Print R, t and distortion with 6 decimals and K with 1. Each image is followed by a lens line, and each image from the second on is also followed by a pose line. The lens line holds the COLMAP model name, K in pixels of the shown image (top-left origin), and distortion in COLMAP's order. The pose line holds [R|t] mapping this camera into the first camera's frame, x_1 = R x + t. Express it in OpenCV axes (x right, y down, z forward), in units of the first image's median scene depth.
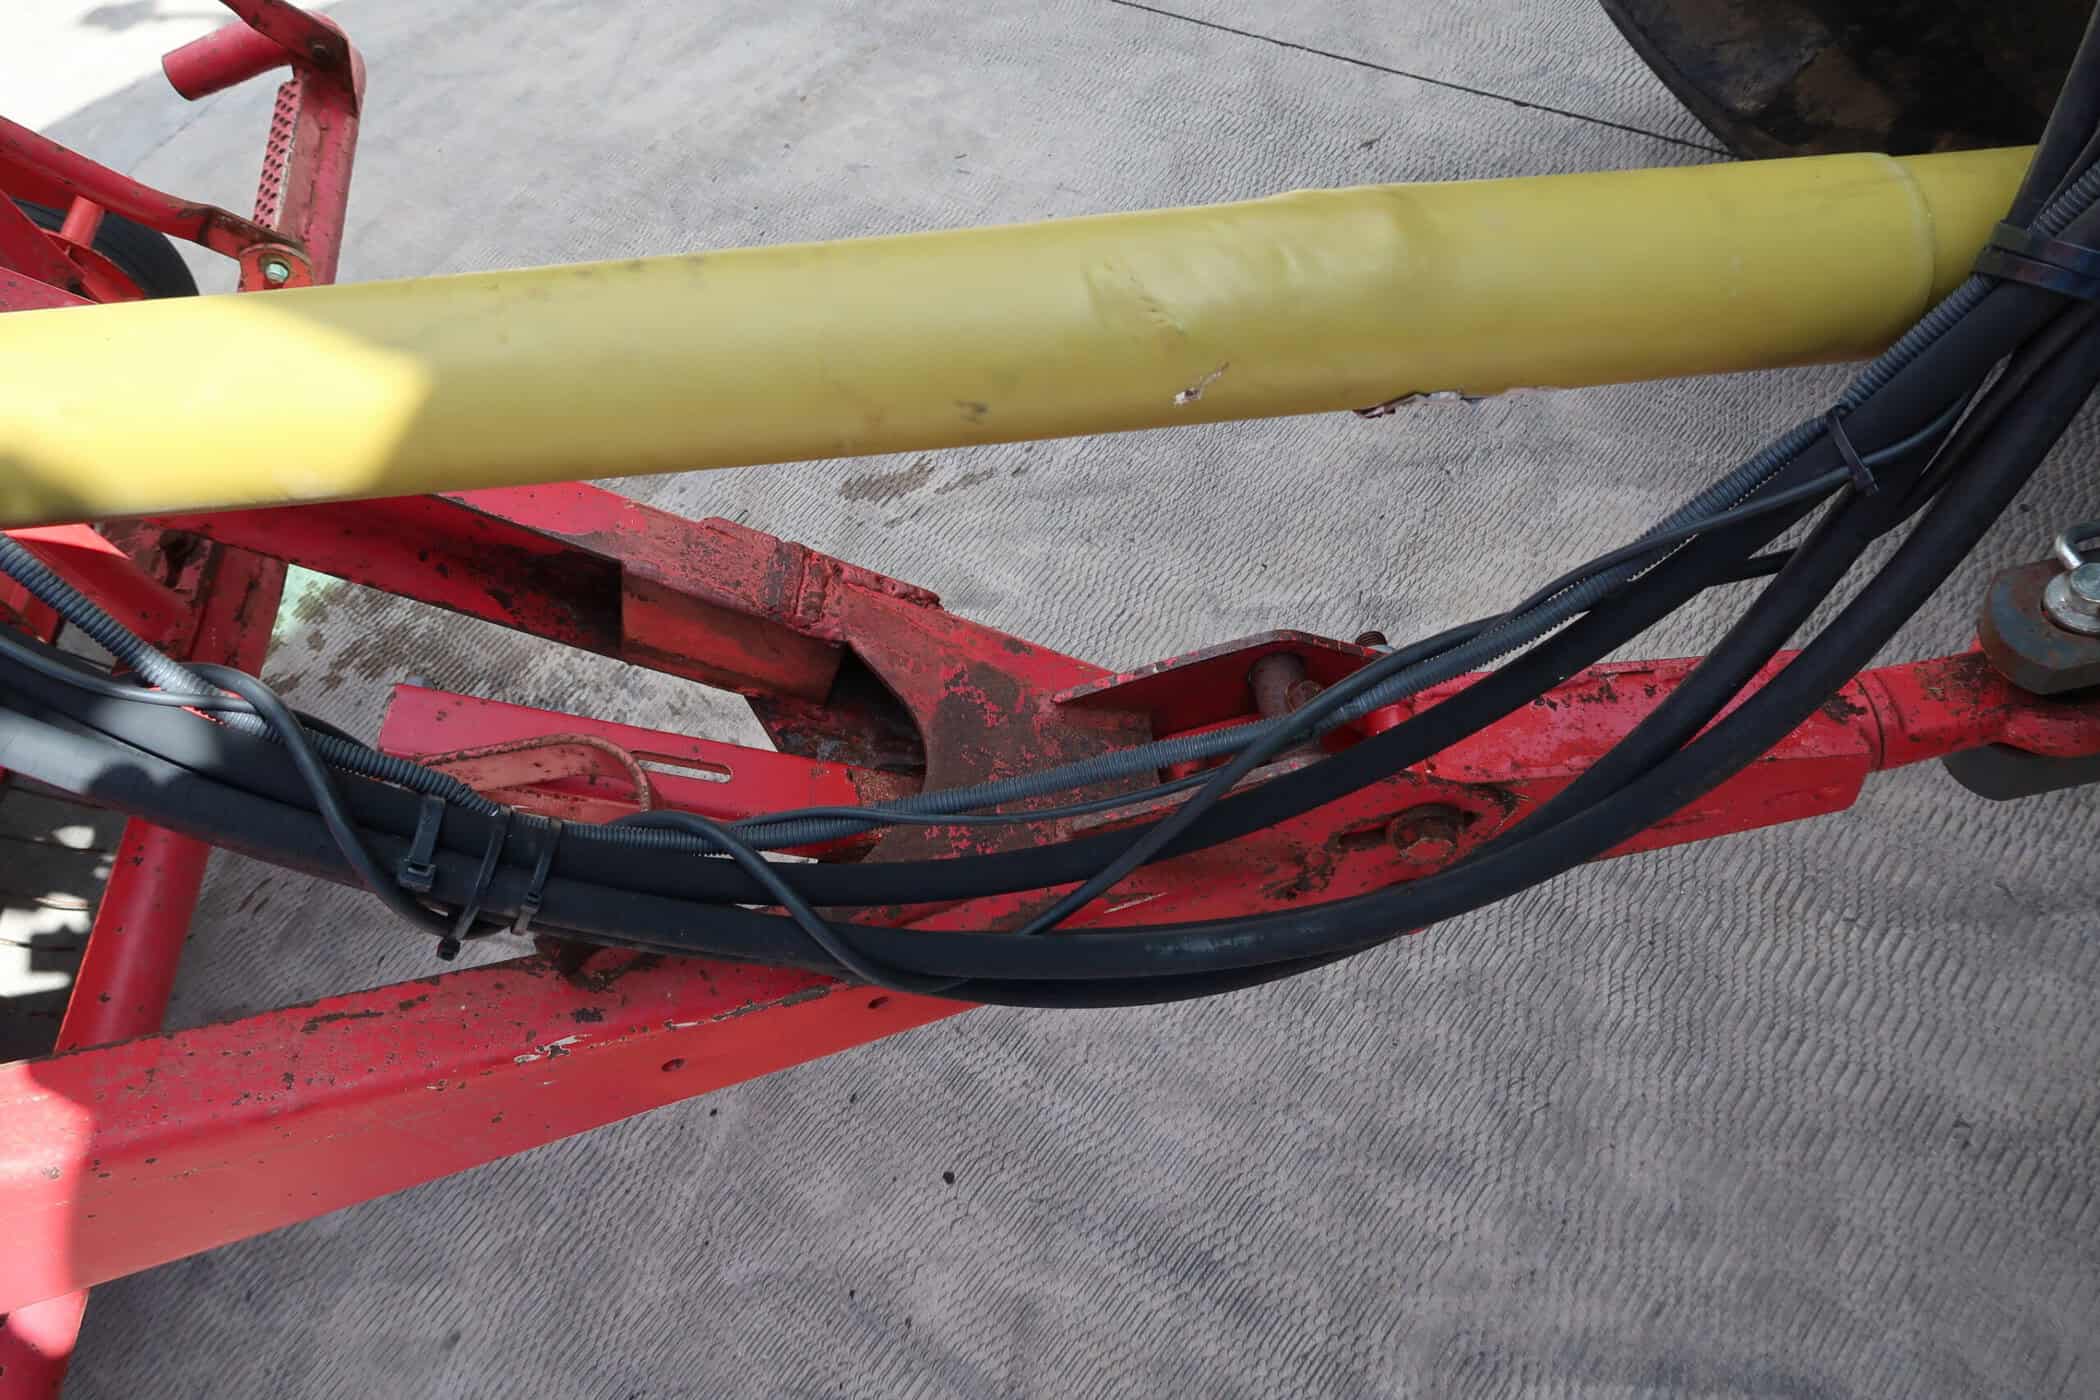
lens RADIAL K [[1441.2, 0, 1048.3], [0, 1441.2, 697.4], [0, 0, 1]] dist [-0.031145, 0.007748]
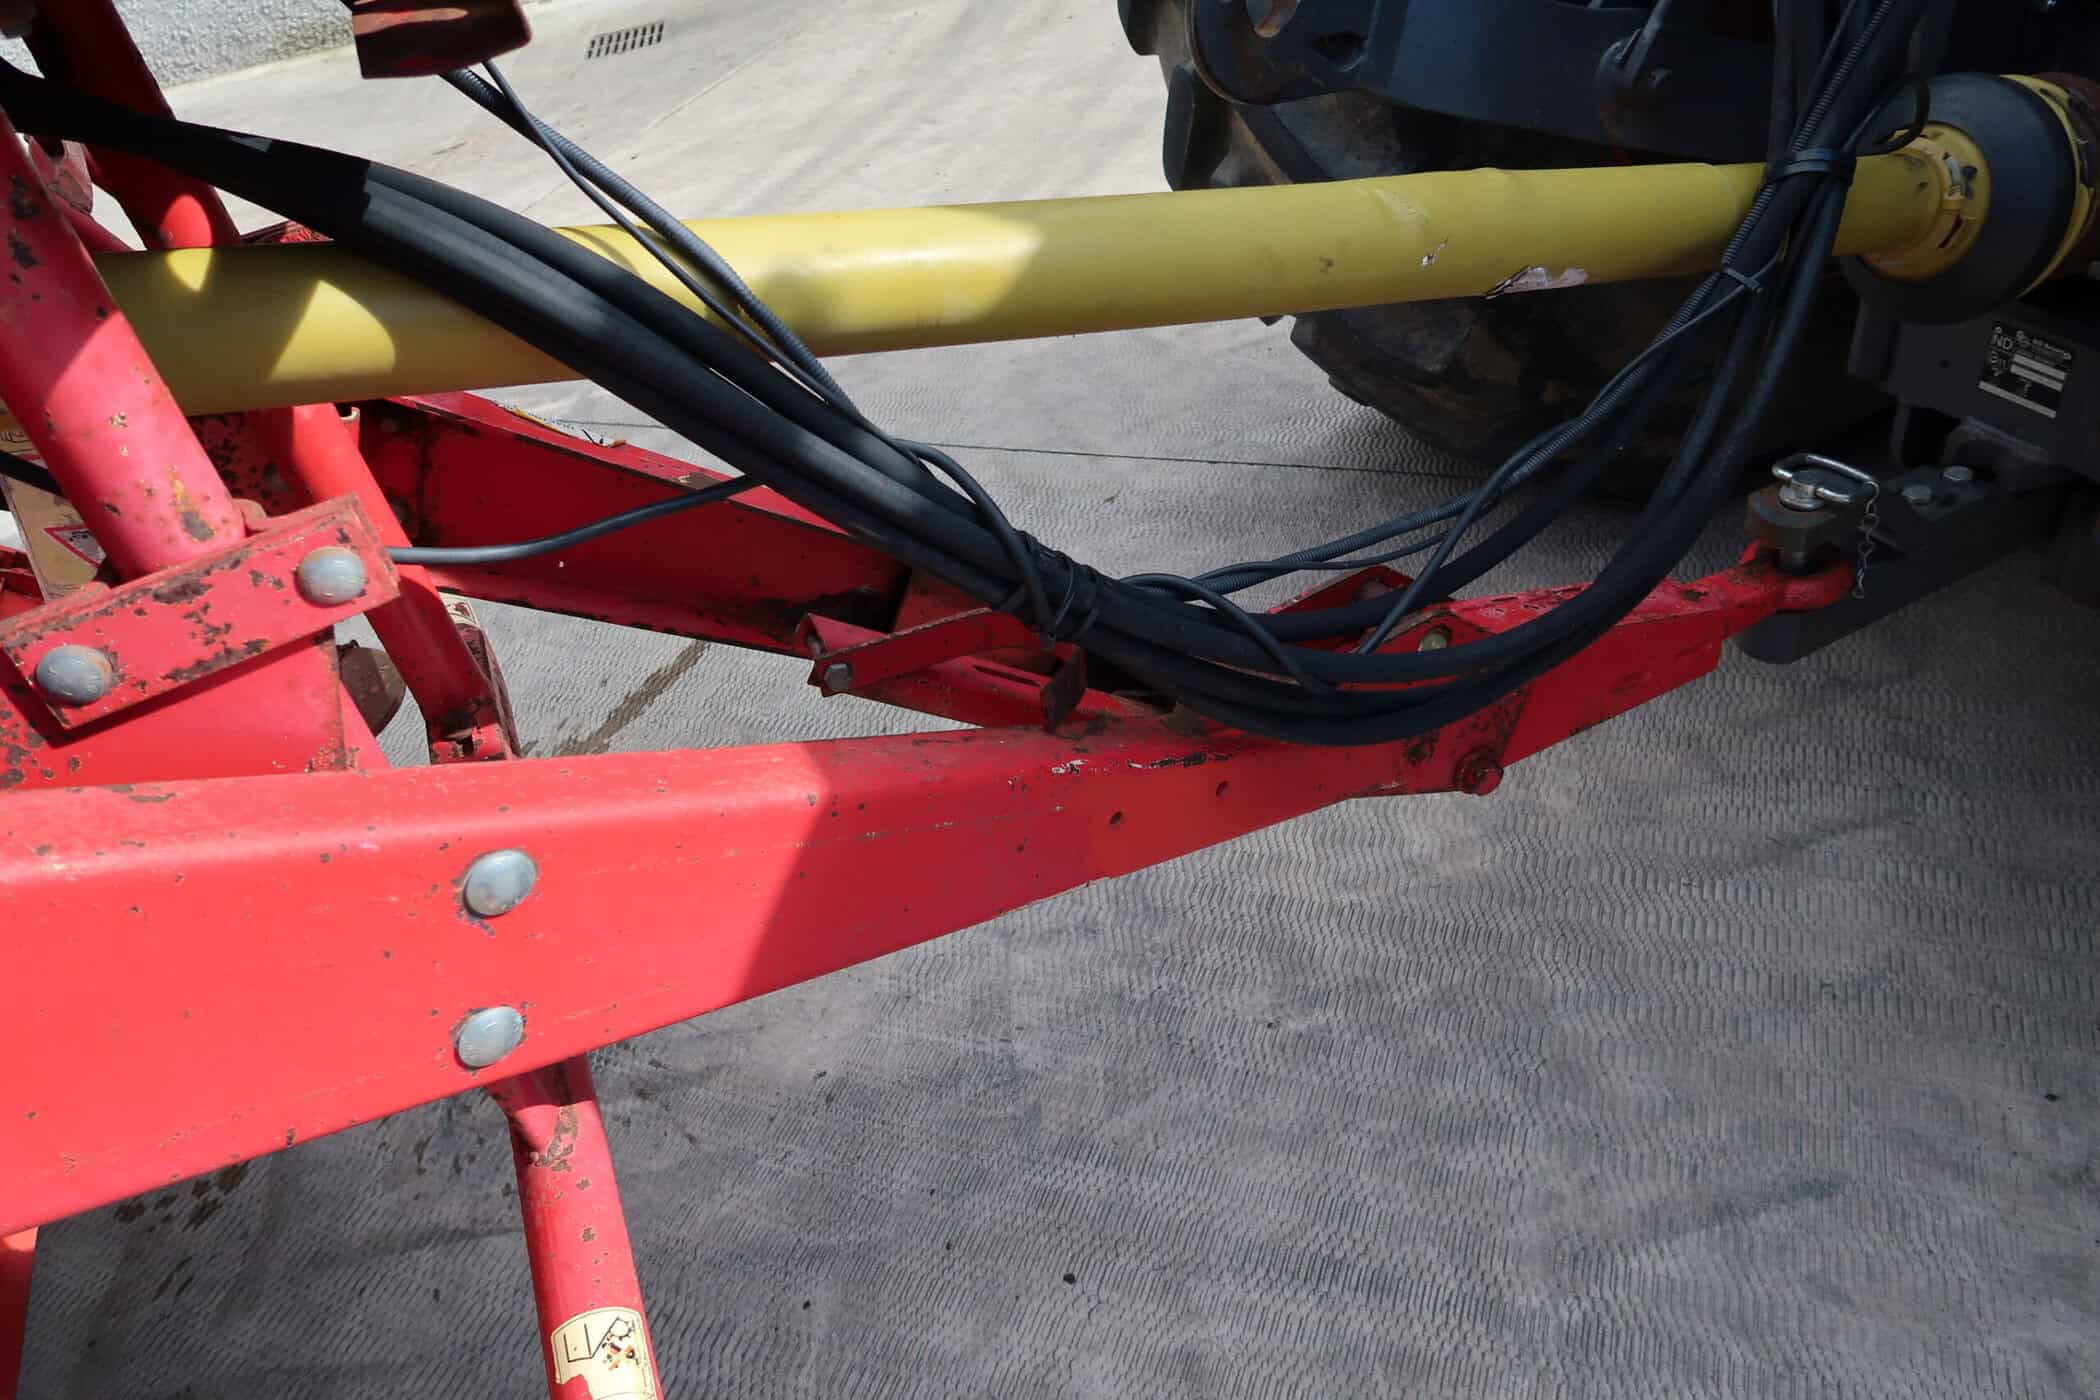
lens RADIAL K [[1441.2, 0, 1046.9], [0, 1441.2, 702.5], [0, 0, 1]] dist [-0.031145, 0.007748]
pose [[0.943762, -0.105524, 0.313335, -0.396722], [0.215868, 0.914490, -0.342213, 0.327585], [-0.250430, 0.390606, 0.885840, -0.093564]]
